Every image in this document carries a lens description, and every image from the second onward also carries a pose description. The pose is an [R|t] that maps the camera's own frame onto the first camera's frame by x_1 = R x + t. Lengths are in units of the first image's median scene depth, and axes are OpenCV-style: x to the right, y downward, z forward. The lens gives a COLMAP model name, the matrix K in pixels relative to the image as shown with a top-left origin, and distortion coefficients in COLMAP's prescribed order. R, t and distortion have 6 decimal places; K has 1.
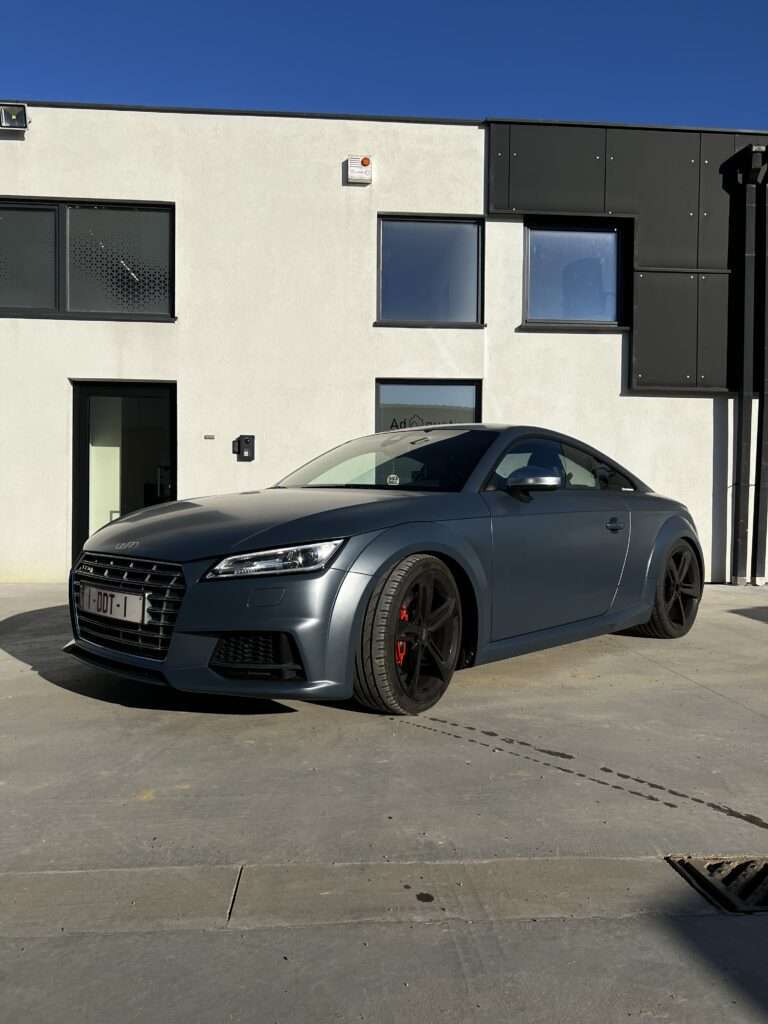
lens RADIAL K [[773.3, 0, 384.0], [0, 773.3, 508.1], [0, 0, 1]] dist [0.003813, 0.002770]
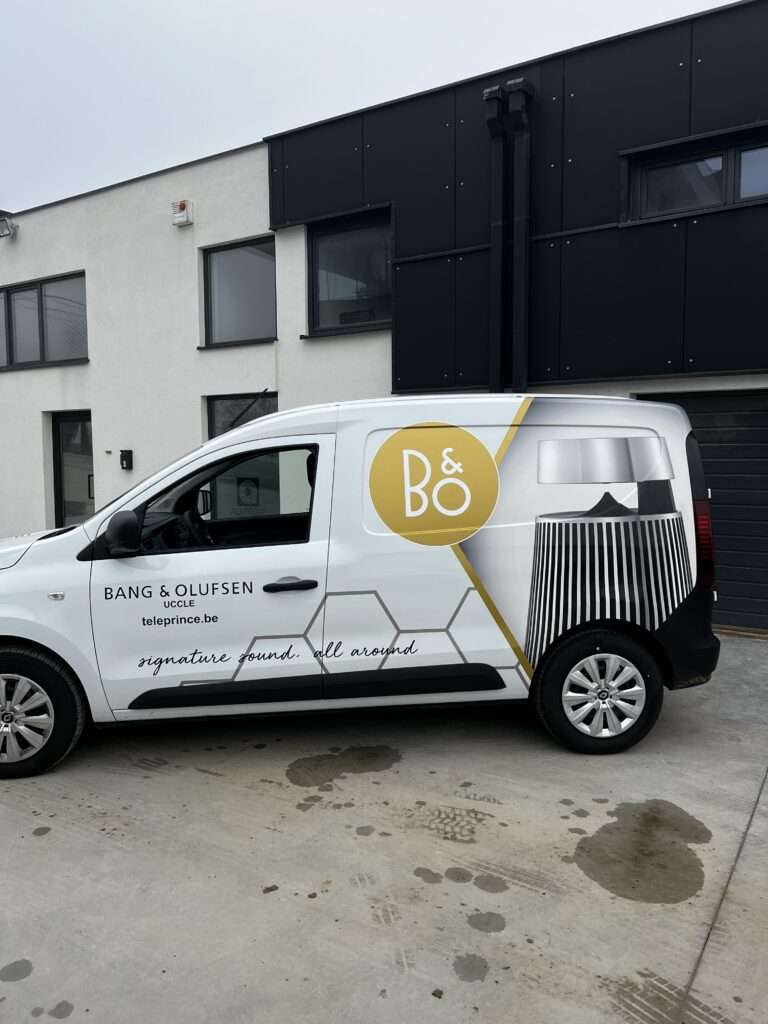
lens RADIAL K [[773.3, 0, 383.1], [0, 773.3, 515.3], [0, 0, 1]] dist [0.003813, 0.002770]
pose [[0.793416, 0.041129, -0.607288, 0.890888], [0.000439, 0.997676, 0.068142, -0.072857], [0.608679, -0.054331, 0.791554, 0.253070]]
